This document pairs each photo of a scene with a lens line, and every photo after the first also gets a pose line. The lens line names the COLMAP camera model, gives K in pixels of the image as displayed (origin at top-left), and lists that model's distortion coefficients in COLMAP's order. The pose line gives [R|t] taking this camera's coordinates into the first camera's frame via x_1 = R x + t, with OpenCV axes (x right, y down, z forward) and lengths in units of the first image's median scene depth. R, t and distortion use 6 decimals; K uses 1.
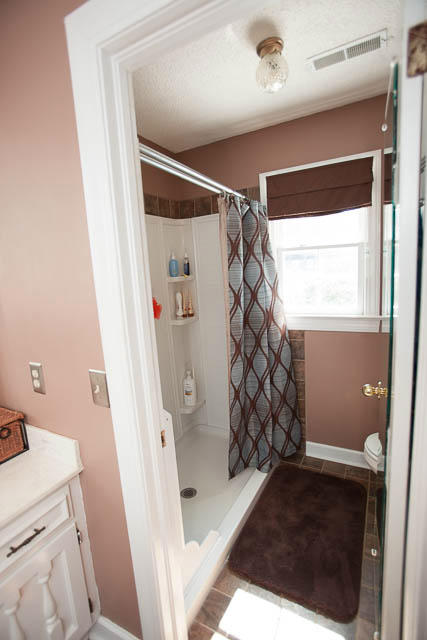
lens RADIAL K [[313.2, 0, 213.2], [0, 313.2, 320.4], [0, 0, 1]] dist [-0.036680, -0.000148]
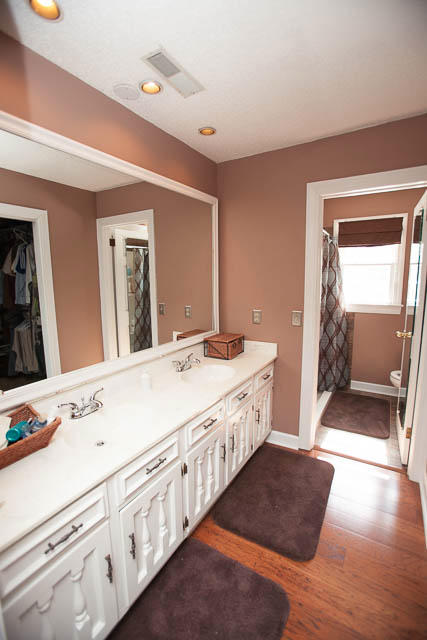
lens RADIAL K [[295.3, 0, 214.7], [0, 295.3, 321.8], [0, 0, 1]] dist [-0.046626, 0.015310]
pose [[0.998159, 0.050736, -0.033231, -0.445550], [-0.050685, 0.998712, 0.002387, 0.126710], [0.033309, -0.000699, 0.999445, -0.662515]]
